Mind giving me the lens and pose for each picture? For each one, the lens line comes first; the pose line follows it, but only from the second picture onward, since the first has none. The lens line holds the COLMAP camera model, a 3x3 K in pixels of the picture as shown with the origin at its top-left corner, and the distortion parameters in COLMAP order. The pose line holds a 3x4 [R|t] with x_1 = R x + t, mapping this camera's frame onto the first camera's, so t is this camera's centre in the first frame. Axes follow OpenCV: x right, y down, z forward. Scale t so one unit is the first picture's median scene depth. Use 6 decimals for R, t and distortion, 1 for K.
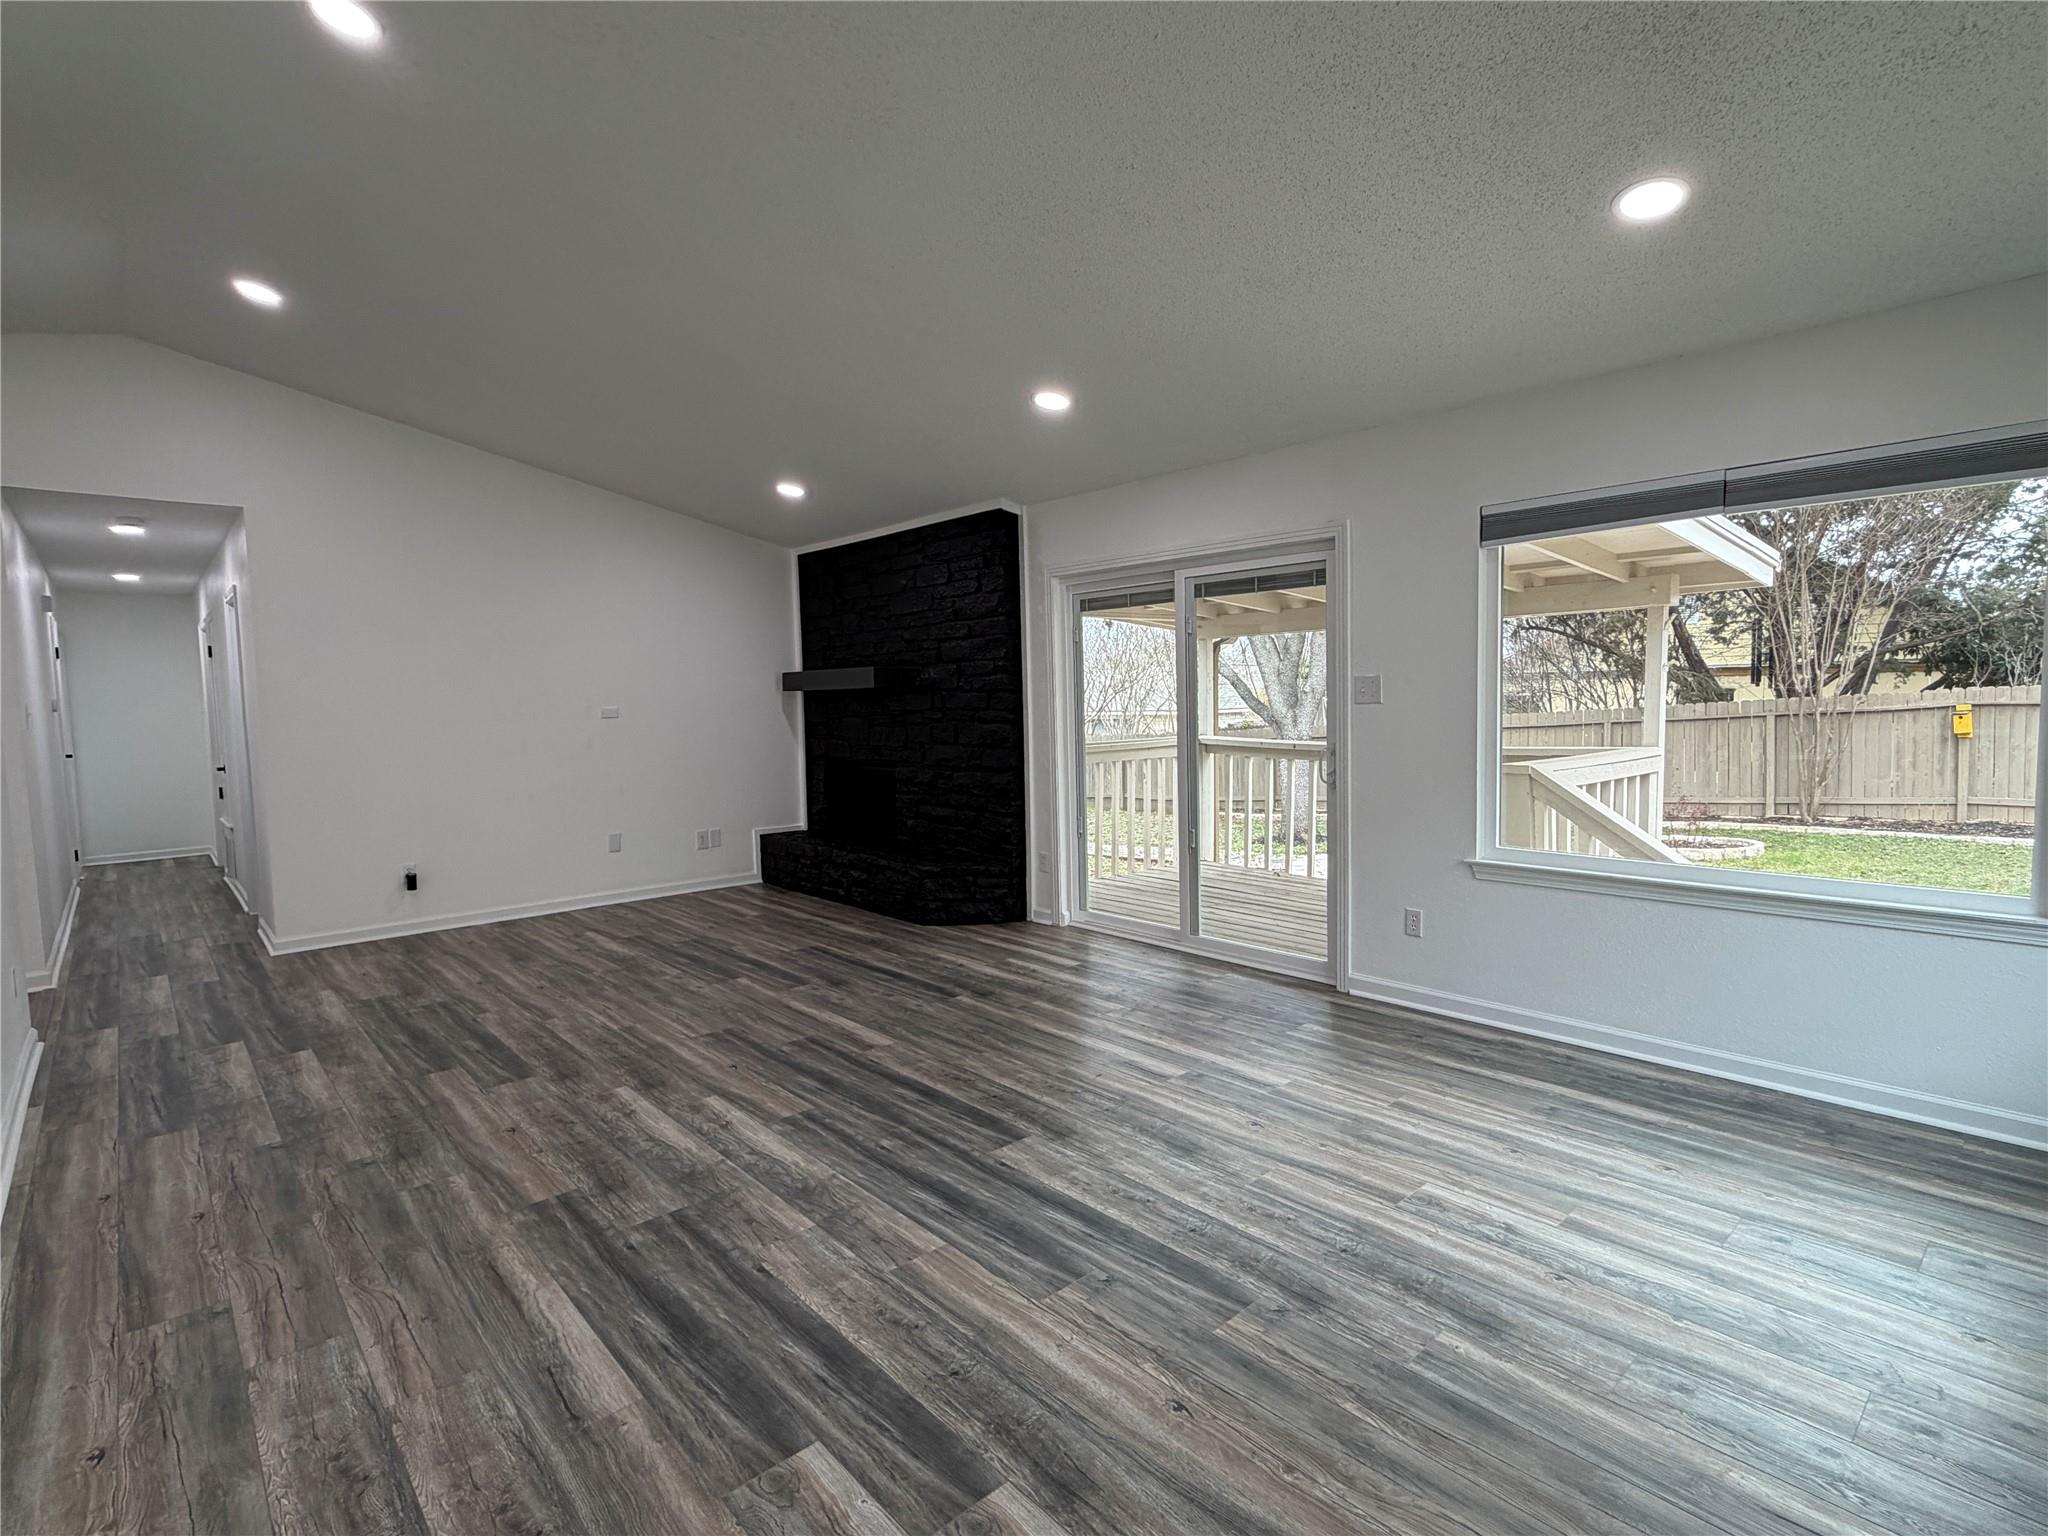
lens RADIAL K [[1003.6, 0, 1036.2], [0, 1003.6, 770.6], [0, 0, 1]] dist [-0.006006, -0.000355]
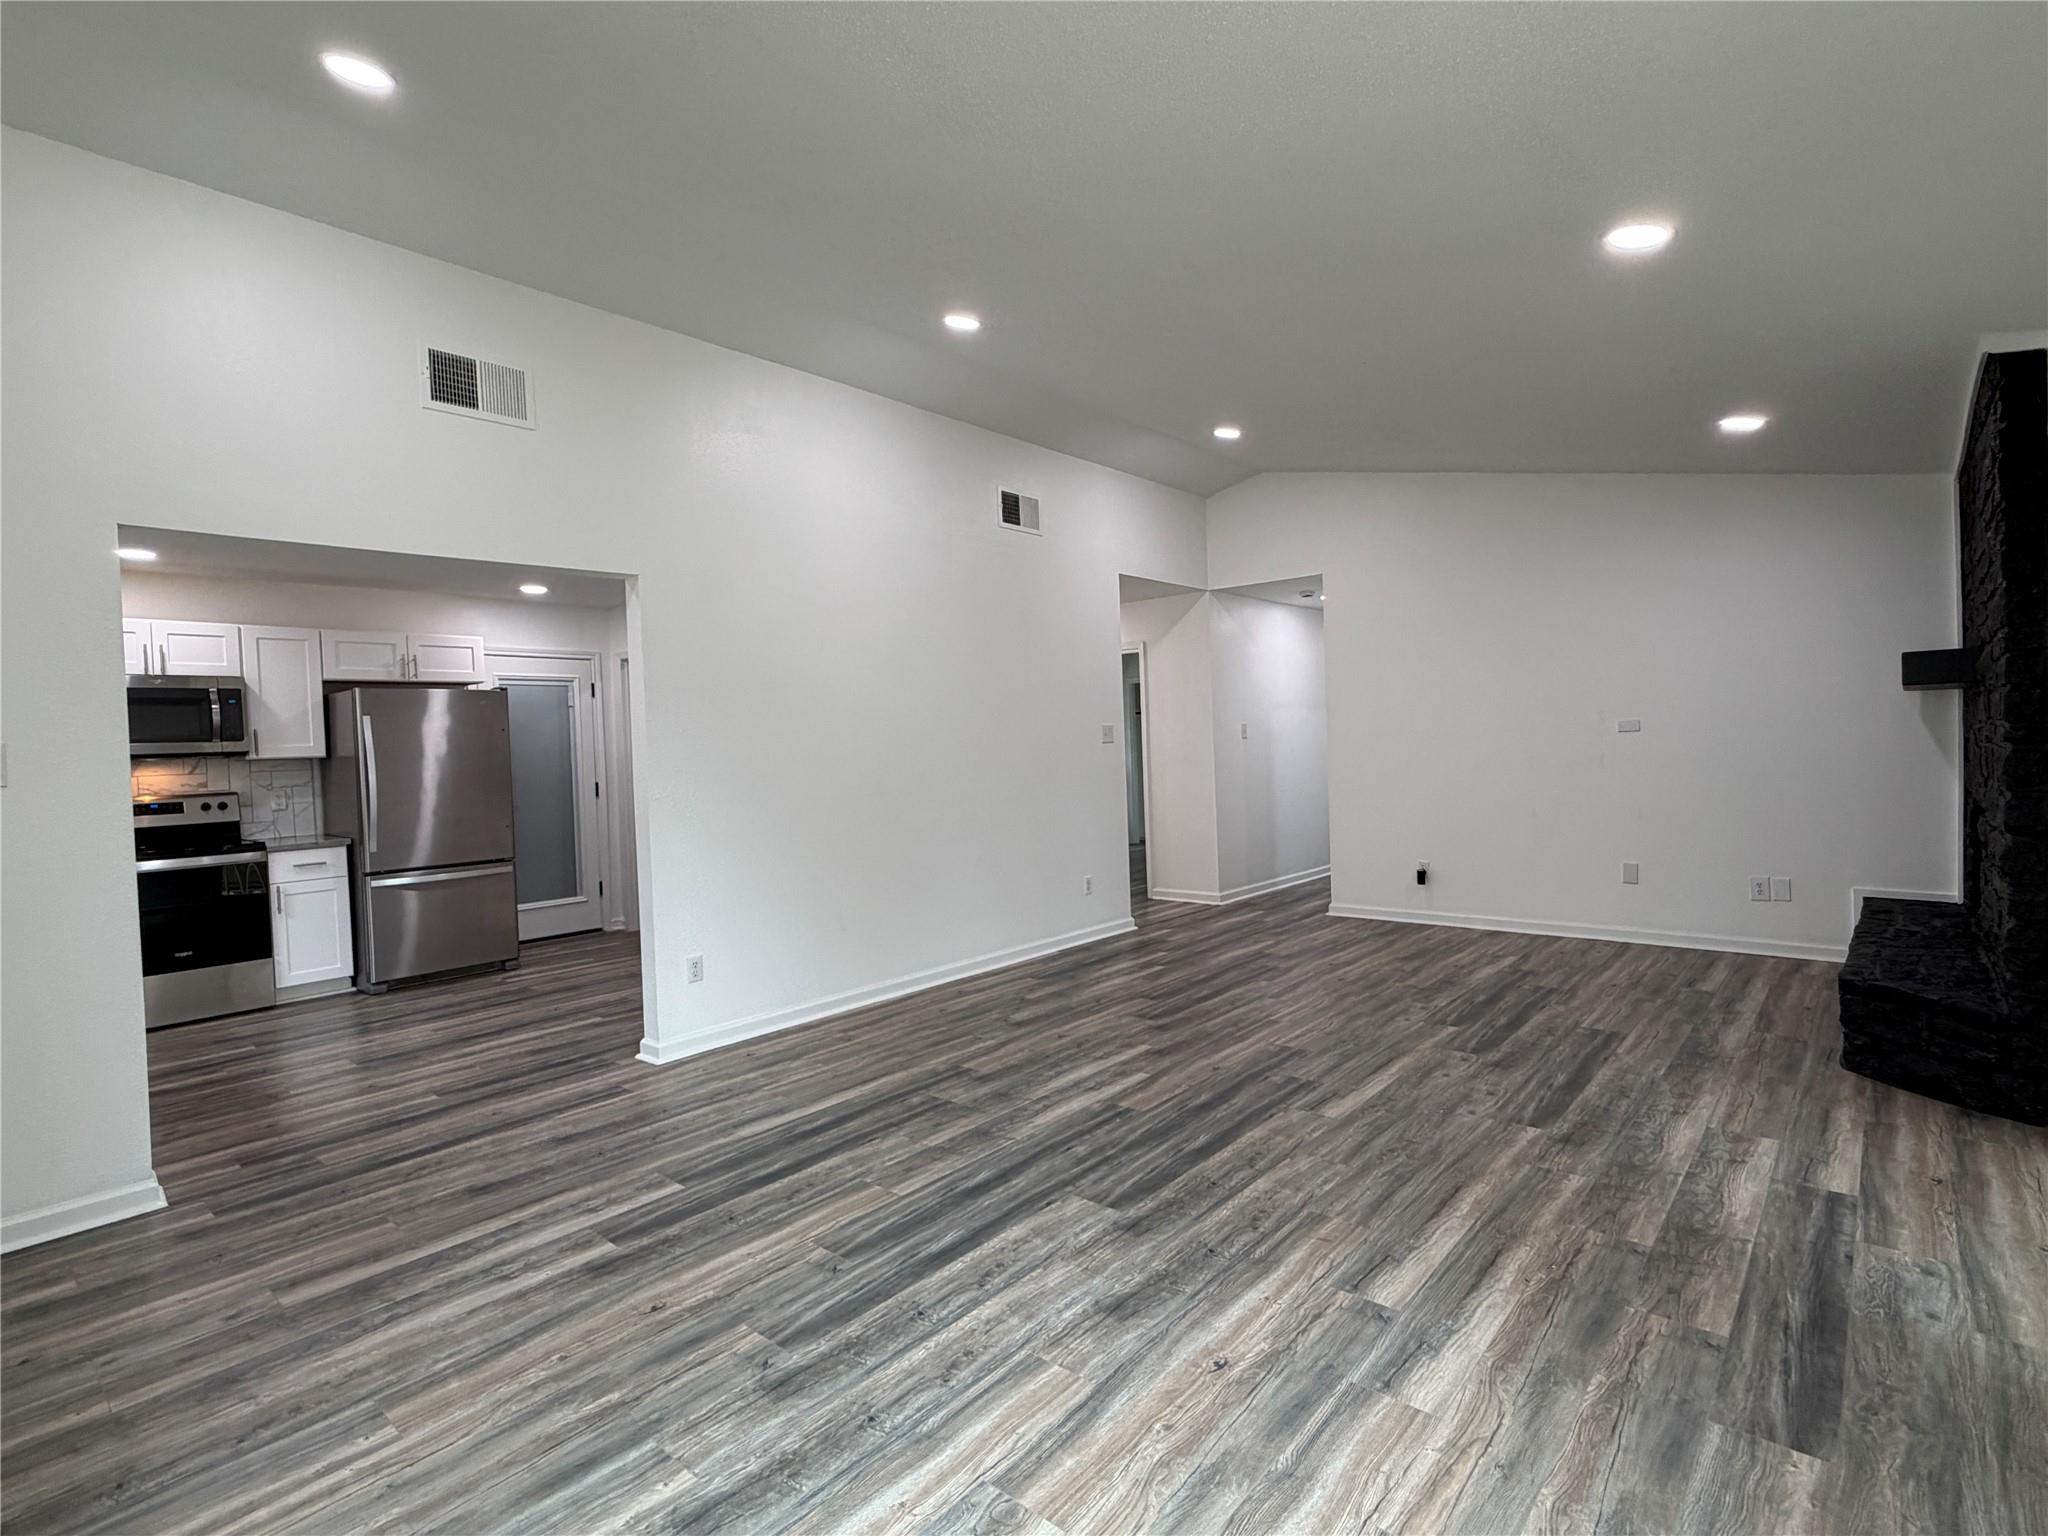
lens RADIAL K [[1003.6, 0, 1036.2], [0, 1003.6, 770.6], [0, 0, 1]] dist [-0.006006, -0.000355]
pose [[0.119126, 0.045018, -0.991858, 0.868552], [-0.044901, 0.998194, 0.039913, -0.070564], [0.991863, 0.039781, 0.120932, 0.790235]]
